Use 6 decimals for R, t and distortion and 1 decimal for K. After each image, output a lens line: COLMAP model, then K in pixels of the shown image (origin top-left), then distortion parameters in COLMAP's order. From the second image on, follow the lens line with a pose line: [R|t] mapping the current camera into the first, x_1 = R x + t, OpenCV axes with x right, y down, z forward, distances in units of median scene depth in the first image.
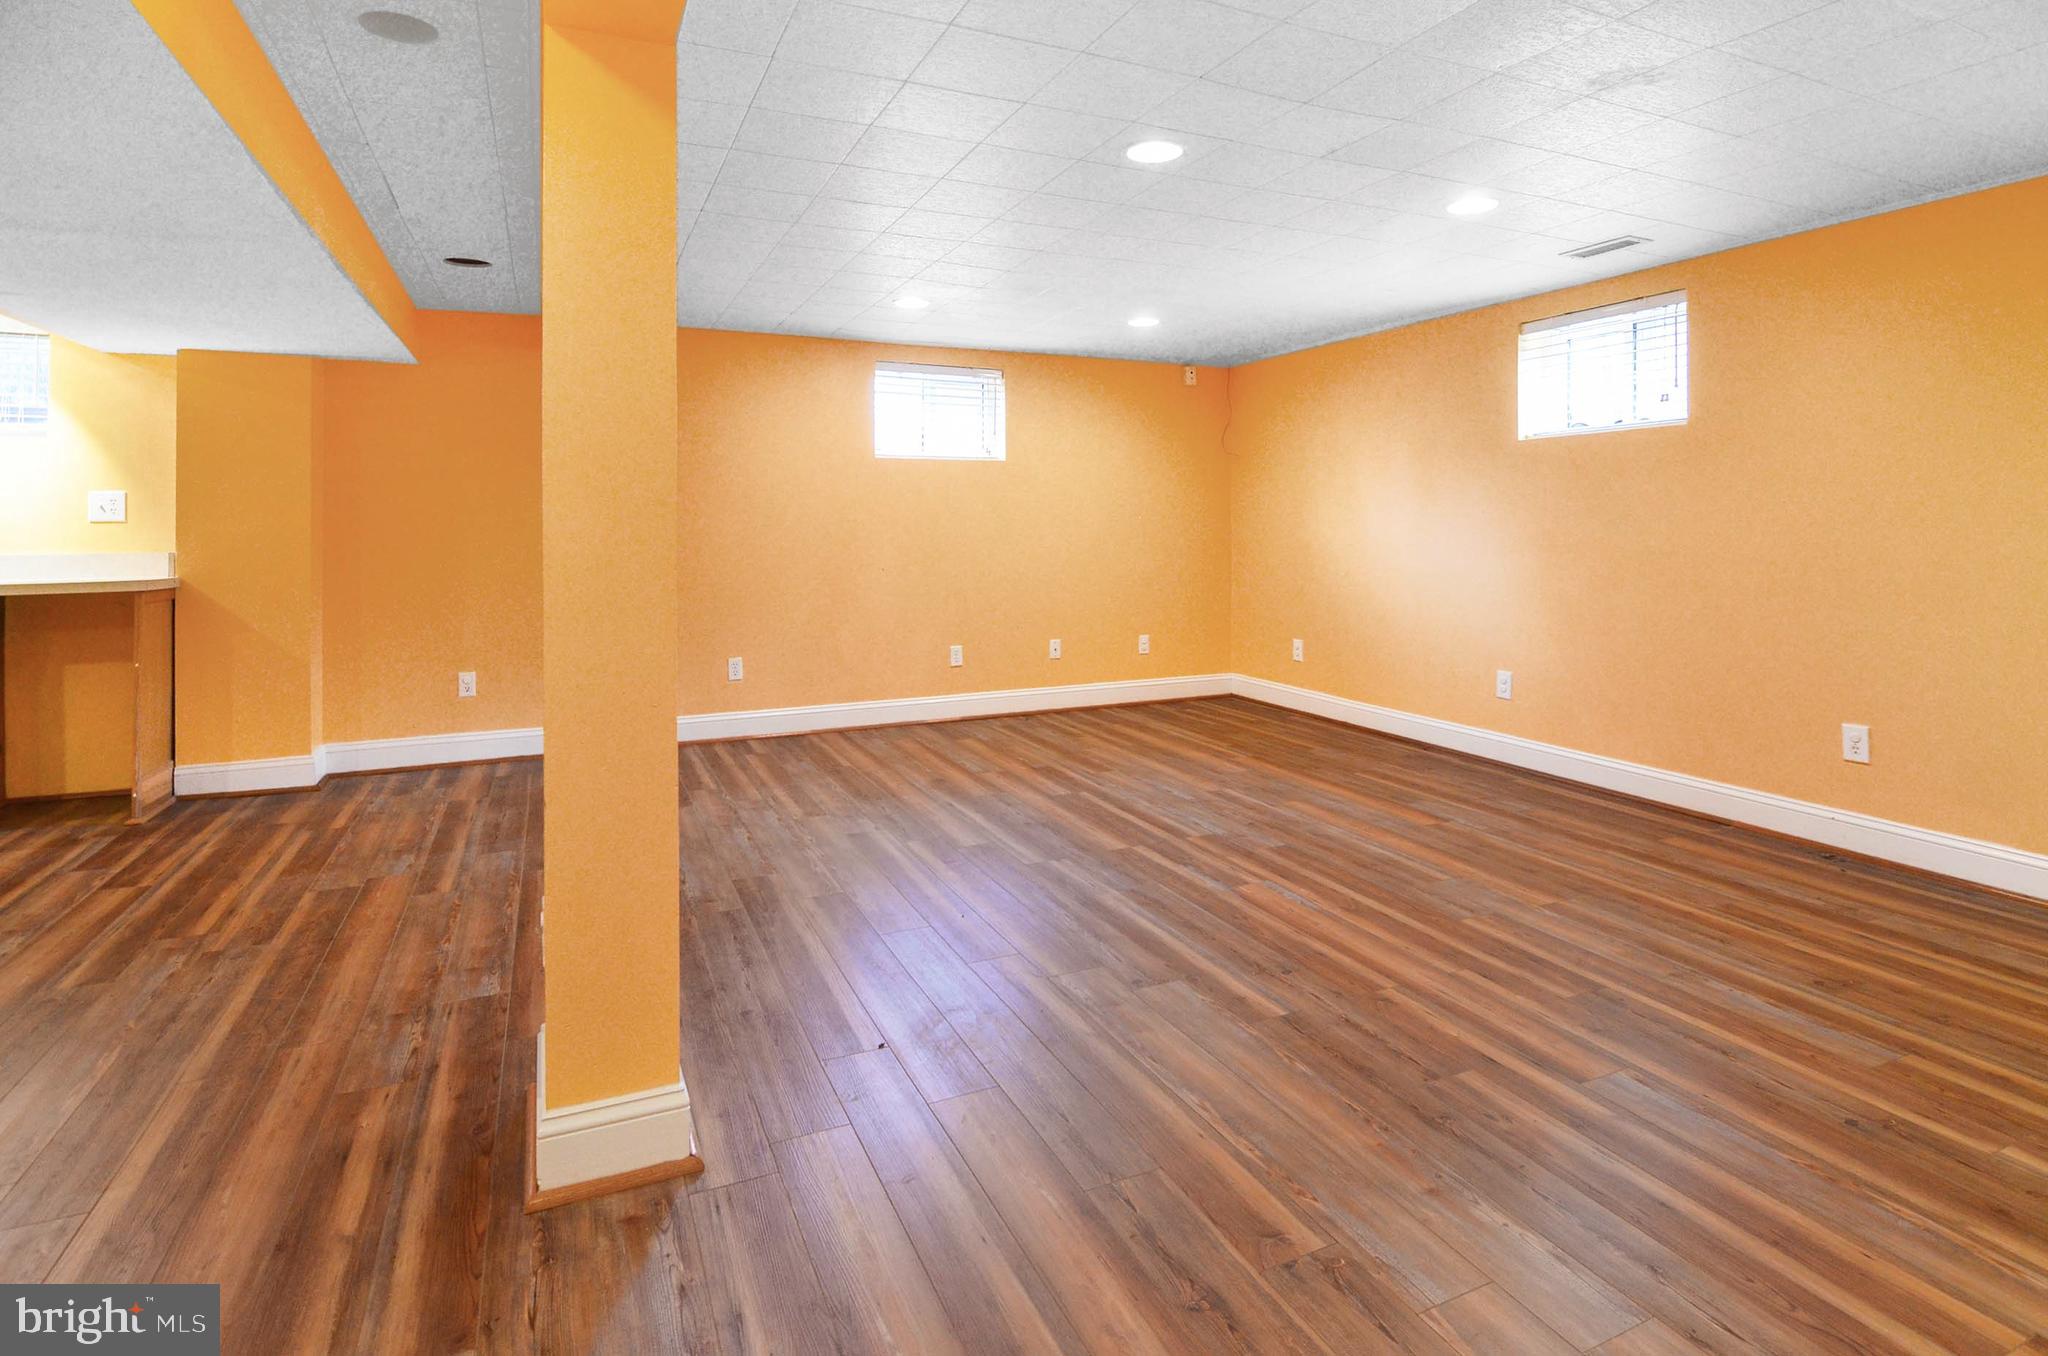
lens RADIAL K [[1040.7, 0, 1045.8], [0, 1040.7, 526.6], [0, 0, 1]] dist [-0.001372, -0.011003]
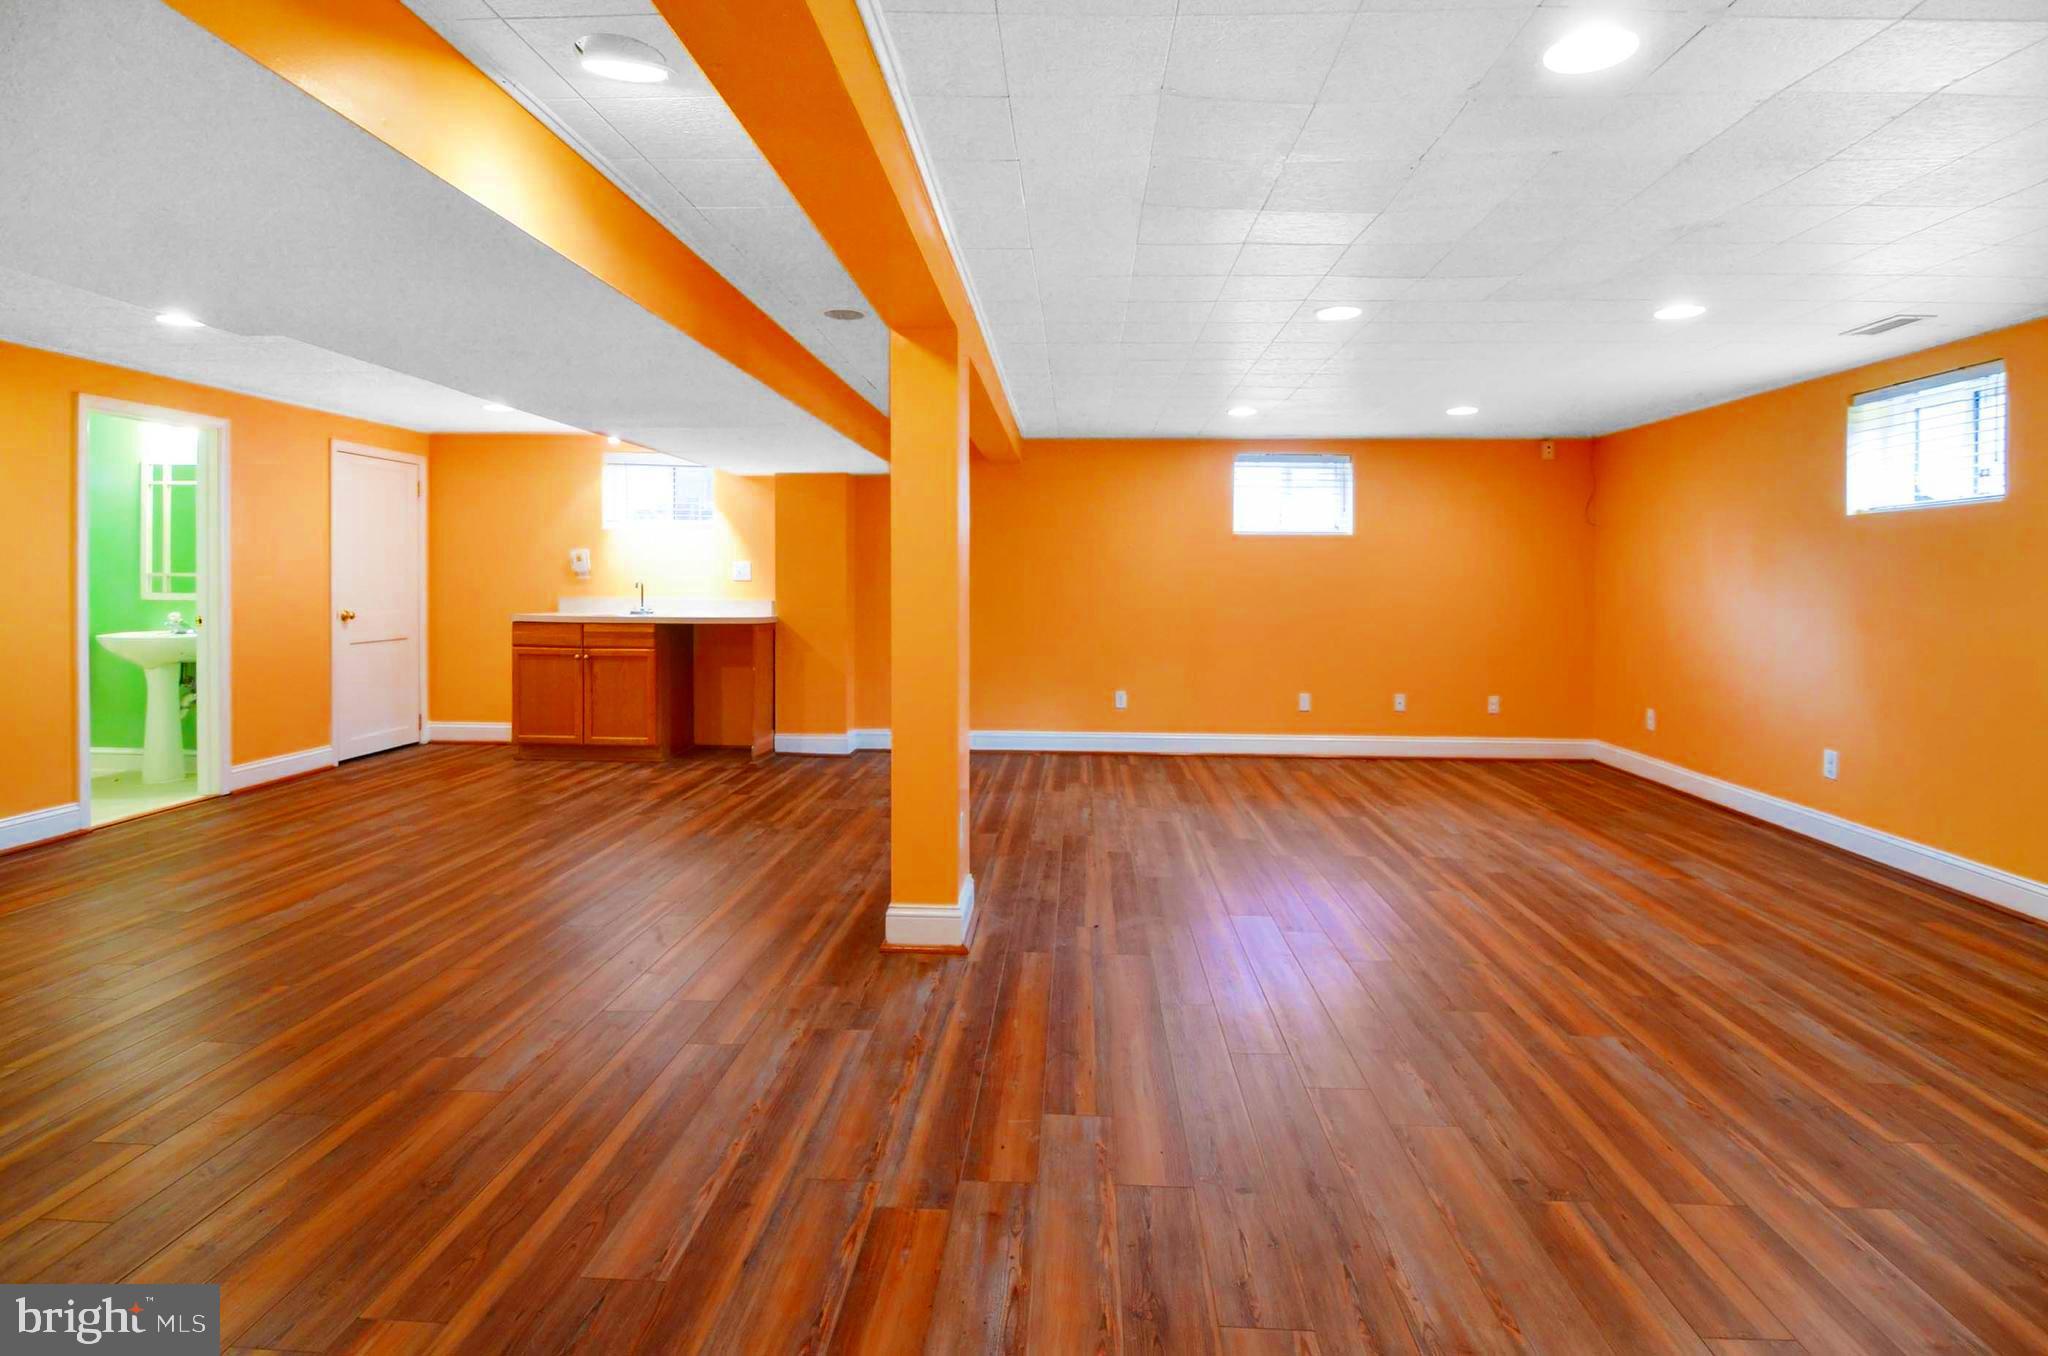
lens RADIAL K [[1015.5, 0, 1038.3], [0, 1015.5, 604.3], [0, 0, 1]] dist [-0.010191, -0.007715]
pose [[0.886885, 0.023028, -0.461416, 0.274467], [-0.013856, 0.999633, 0.023257, -0.013605], [0.461783, -0.014234, 0.886879, -0.235434]]
